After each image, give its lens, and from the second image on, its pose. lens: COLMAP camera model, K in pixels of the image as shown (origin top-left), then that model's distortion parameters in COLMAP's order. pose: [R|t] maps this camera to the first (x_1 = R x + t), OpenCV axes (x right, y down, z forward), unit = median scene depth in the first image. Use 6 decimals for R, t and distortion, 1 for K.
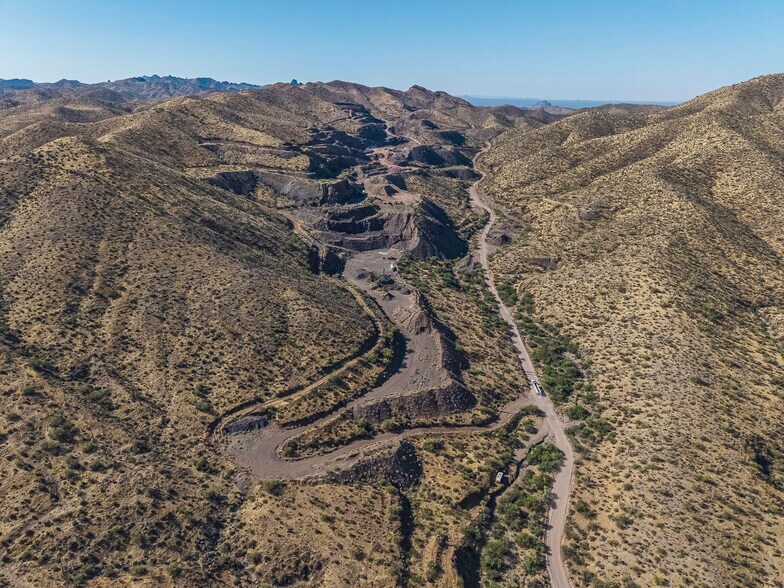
lens RADIAL K [[514.6, 0, 388.6], [0, 514.6, 292.8], [0, 0, 1]] dist [0.049019, -0.036154]
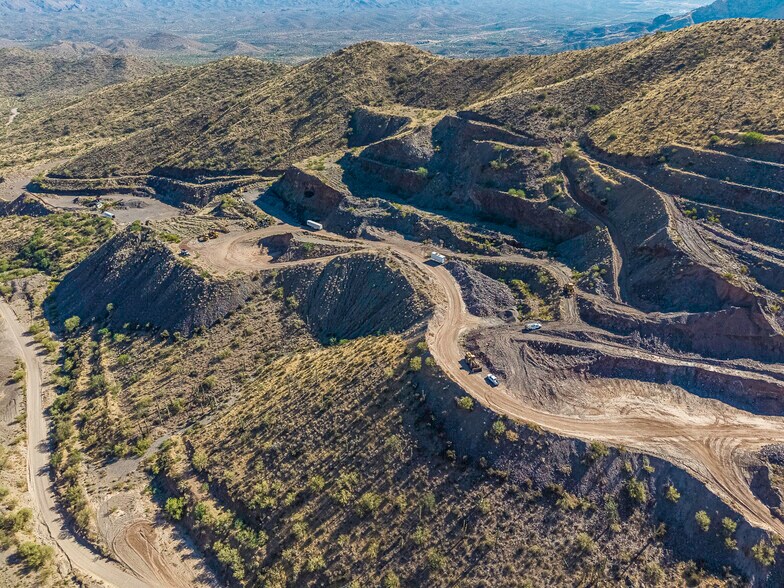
lens RADIAL K [[514.6, 0, 392.7], [0, 514.6, 294.1], [0, 0, 1]] dist [0.049019, -0.036154]
pose [[-0.636244, 0.383066, -0.669668, 0.455520], [-0.283832, 0.690916, 0.664886, -0.907360], [0.717379, 0.613103, -0.330865, 2.331262]]
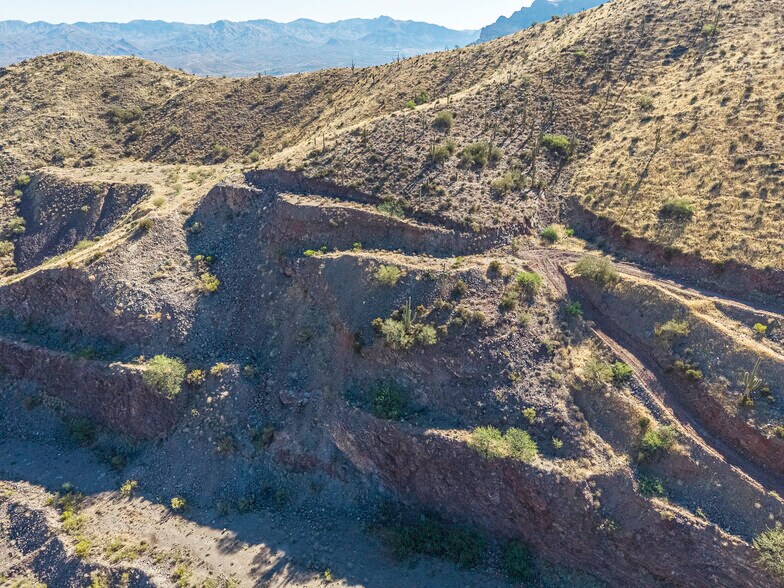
lens RADIAL K [[514.6, 0, 390.3], [0, 514.6, 293.3], [0, 0, 1]] dist [0.049019, -0.036154]
pose [[-0.302905, 0.411445, -0.859629, -0.067121], [-0.345129, 0.793420, 0.501368, -0.691397], [0.888332, 0.448550, -0.098329, 2.061542]]
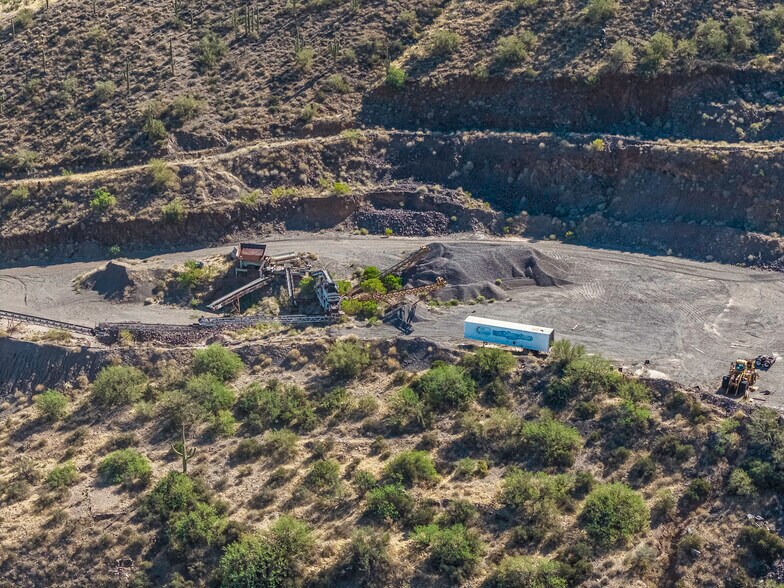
lens RADIAL K [[1548.8, 0, 388.7], [0, 1548.8, 294.4], [0, 0, 1]] dist [-0.058880, 0.000000]
pose [[-0.405137, 0.324721, -0.854646, 0.528309], [-0.336276, 0.816344, 0.469576, -0.344169], [0.850166, 0.477639, -0.221536, 1.459773]]
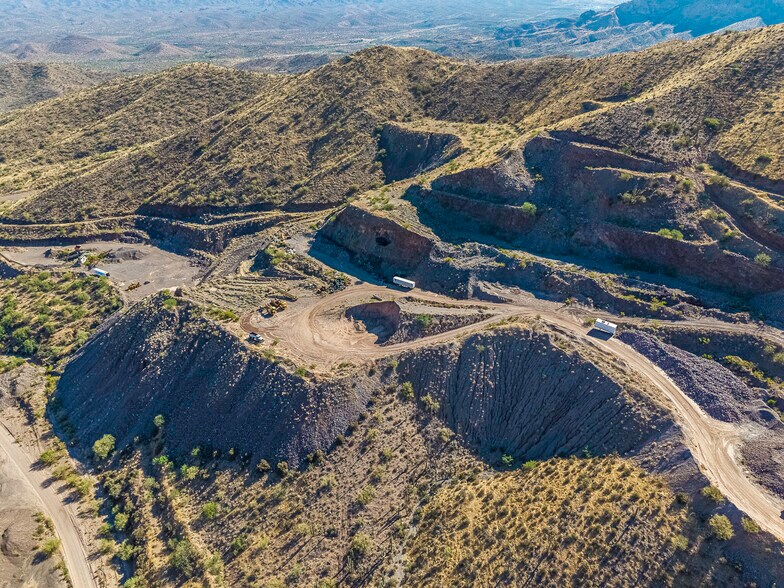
lens RADIAL K [[514.6, 0, 391.4], [0, 514.6, 293.9], [0, 0, 1]] dist [0.049019, -0.036154]
pose [[-0.526316, 0.427922, -0.734761, 0.436636], [-0.306311, 0.710691, 0.633318, -0.793374], [0.793199, 0.558391, -0.242971, 2.036350]]
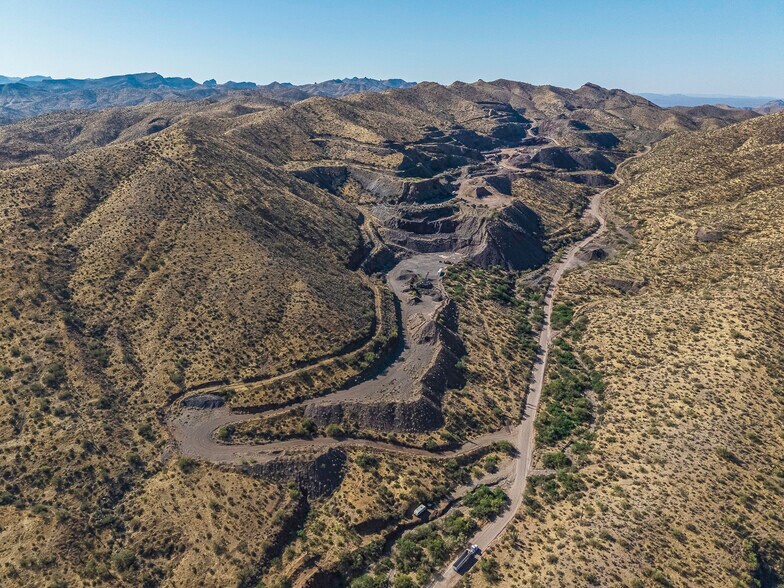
lens RADIAL K [[514.6, 0, 390.5], [0, 514.6, 293.3], [0, 0, 1]] dist [0.049019, -0.036154]
pose [[0.942950, 0.119717, -0.310665, 0.303125], [-0.119468, 0.992639, 0.019903, -0.024784], [0.310760, 0.018347, 0.950311, 0.086663]]
